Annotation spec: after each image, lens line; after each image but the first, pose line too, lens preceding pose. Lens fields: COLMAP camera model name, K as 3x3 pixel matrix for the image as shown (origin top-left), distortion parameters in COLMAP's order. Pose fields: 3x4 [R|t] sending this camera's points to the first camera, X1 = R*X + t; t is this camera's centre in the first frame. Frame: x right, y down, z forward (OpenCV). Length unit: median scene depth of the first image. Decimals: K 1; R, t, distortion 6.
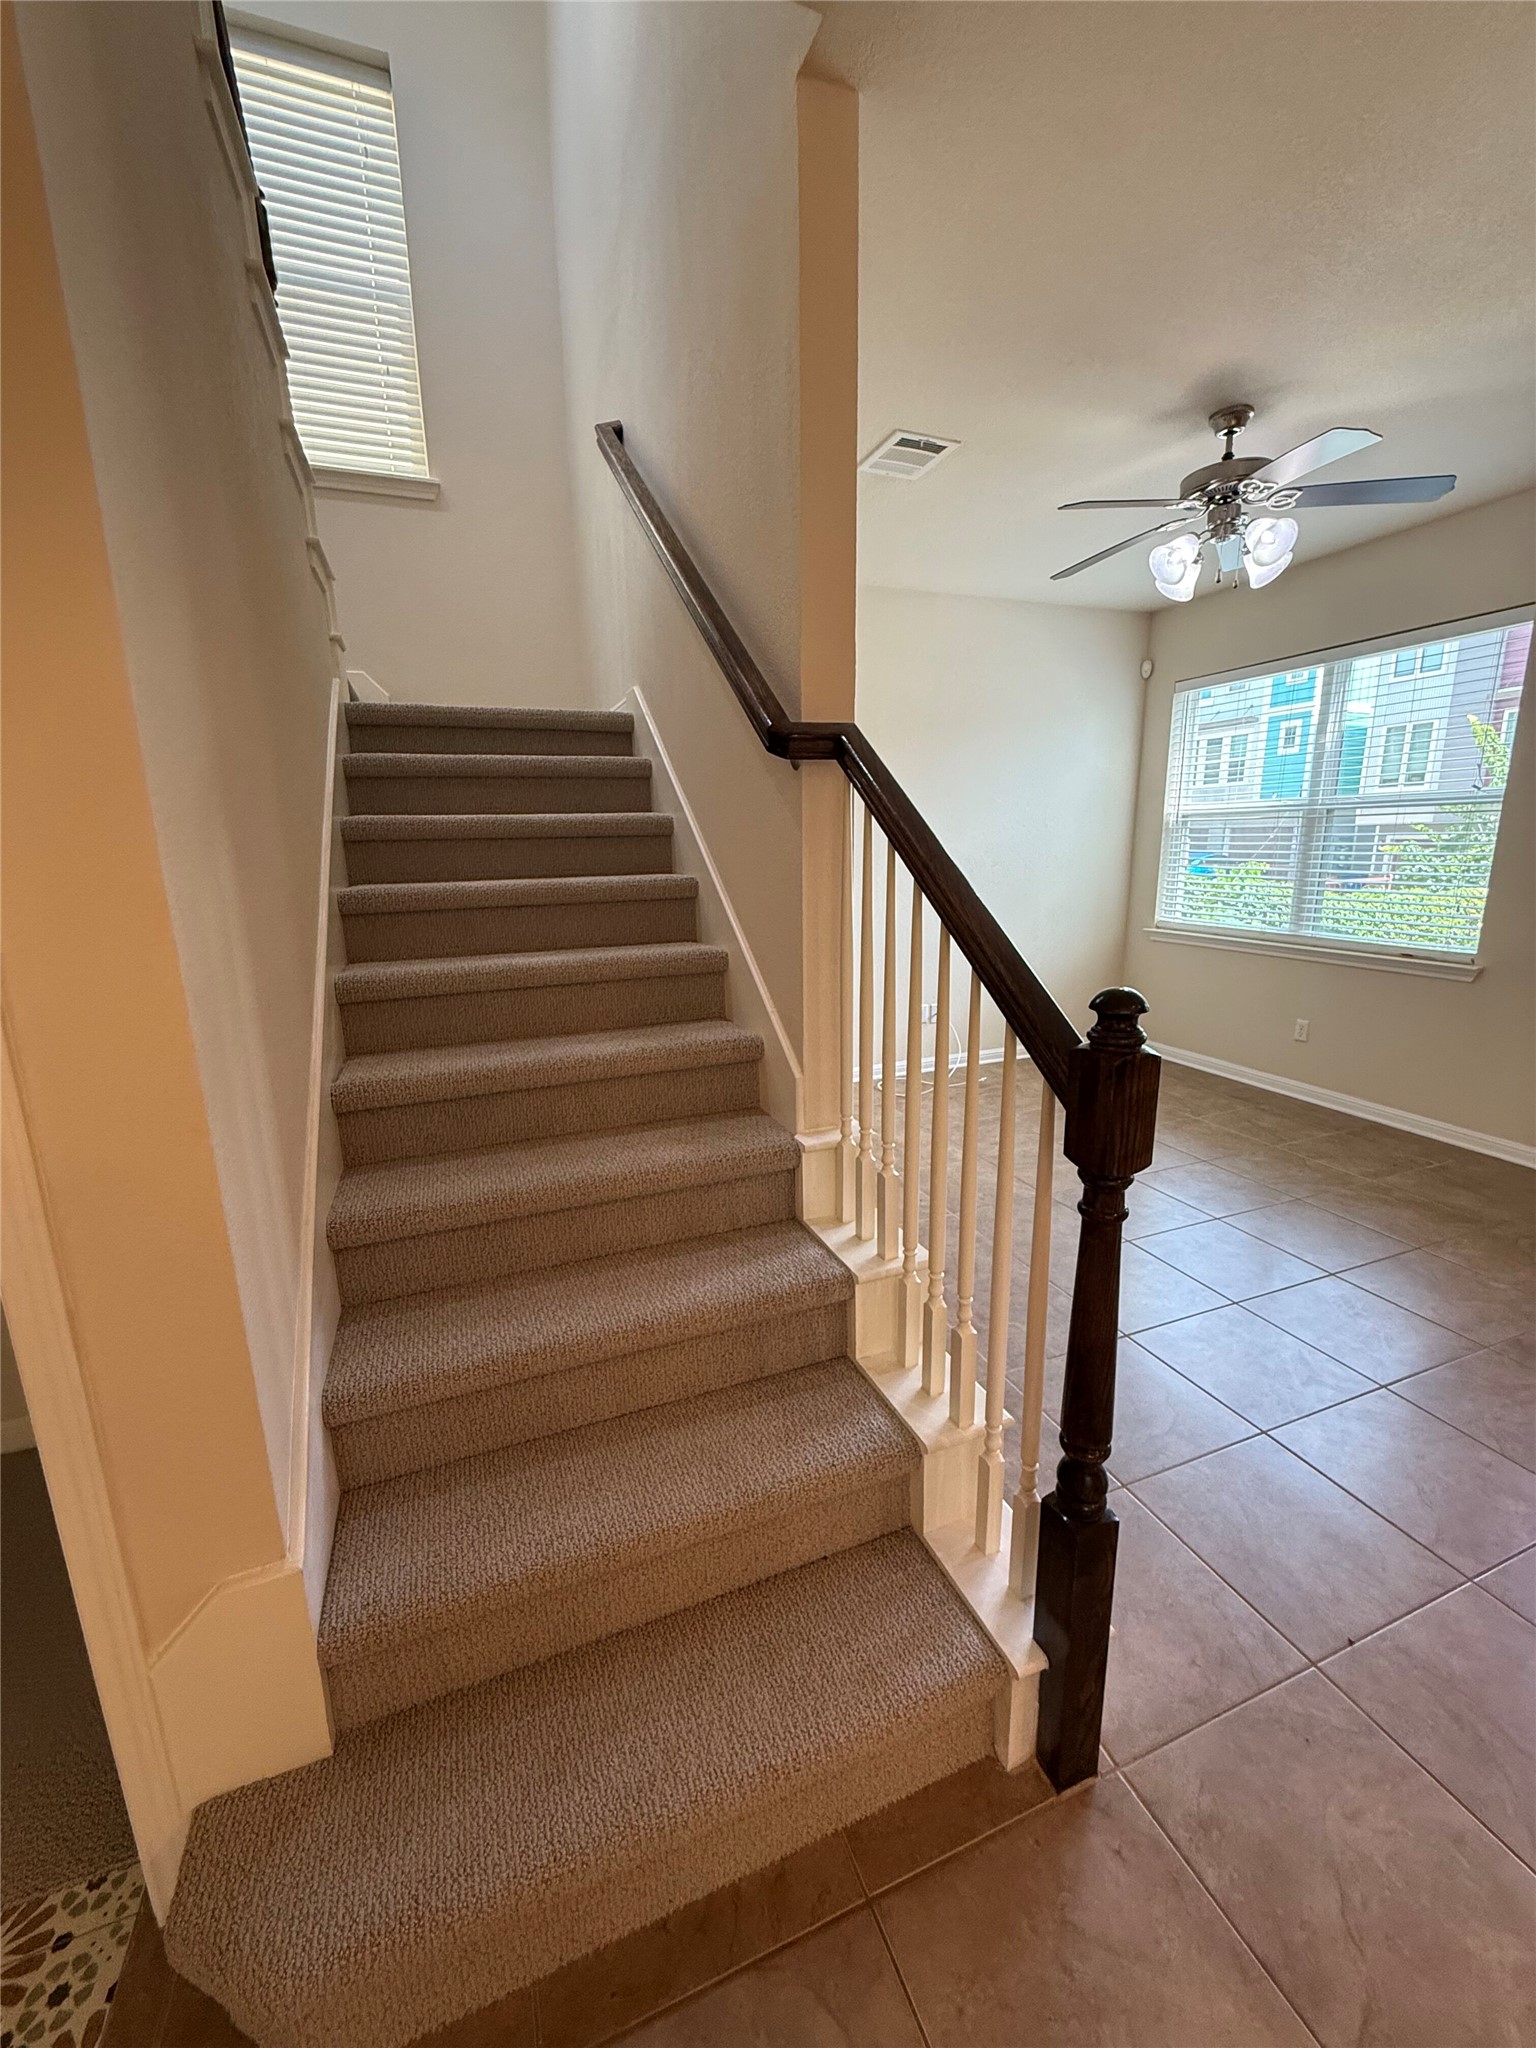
lens RADIAL K [[816.0, 0, 772.5], [0, 816.0, 1024.3], [0, 0, 1]] dist [-0.001696, -0.000054]
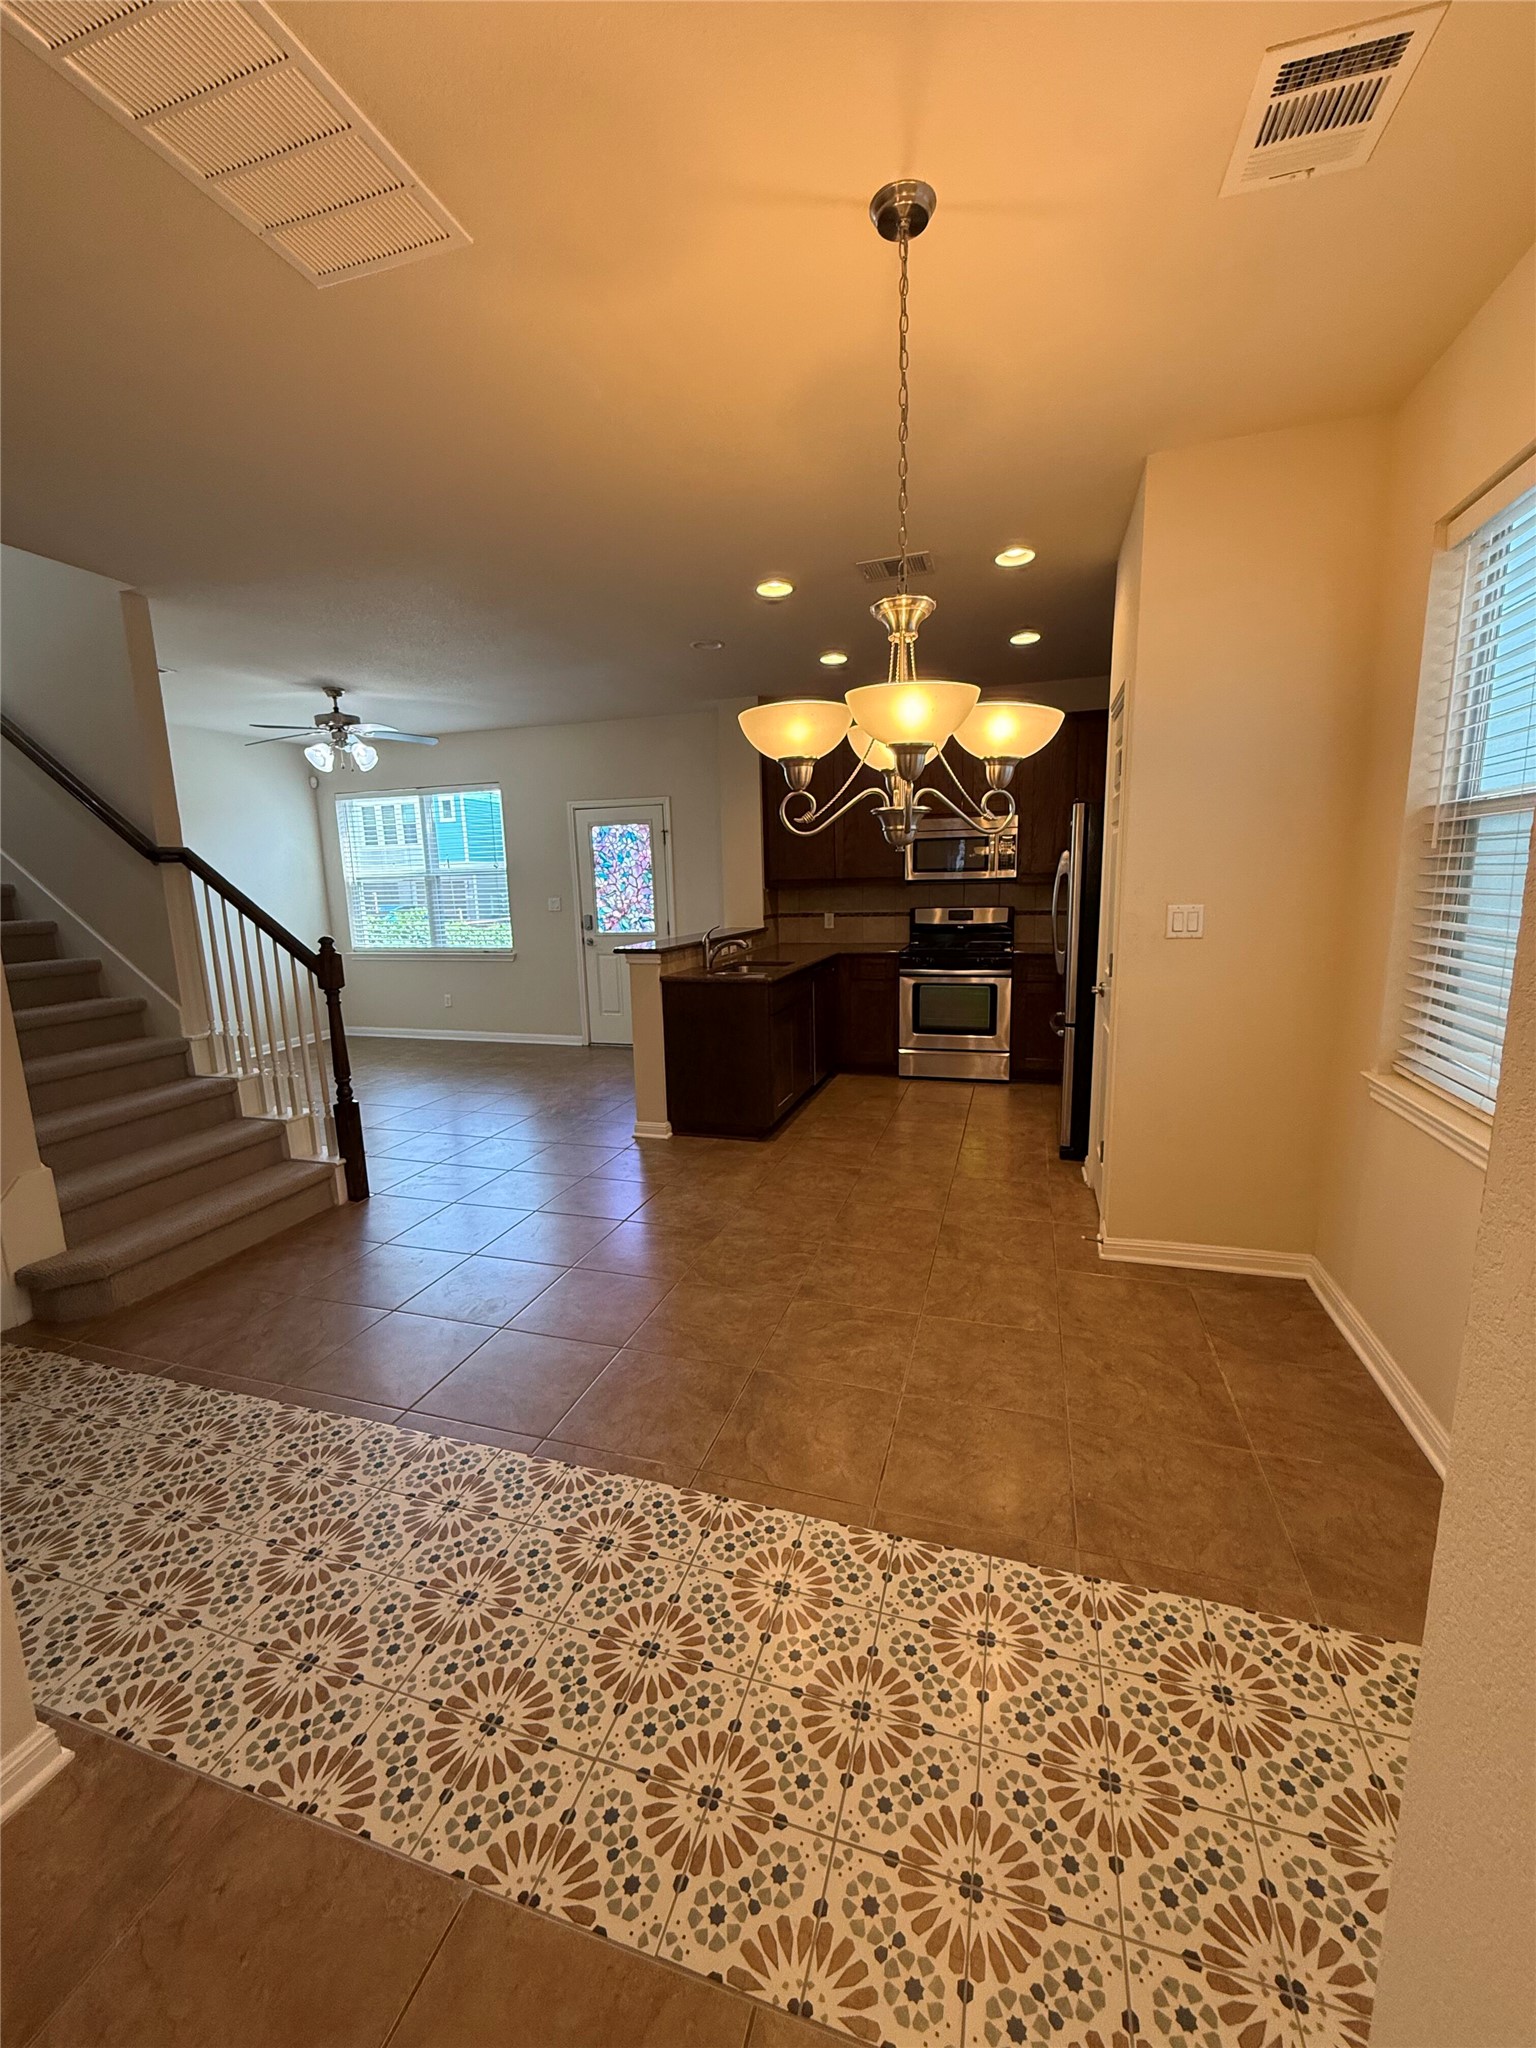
lens RADIAL K [[816.0, 0, 772.5], [0, 816.0, 1024.3], [0, 0, 1]] dist [-0.001696, -0.000054]
pose [[0.623319, -0.136613, 0.769942, -0.450287], [0.184648, 0.982491, 0.024841, 0.236508], [-0.759854, 0.126684, 0.637631, -1.057072]]
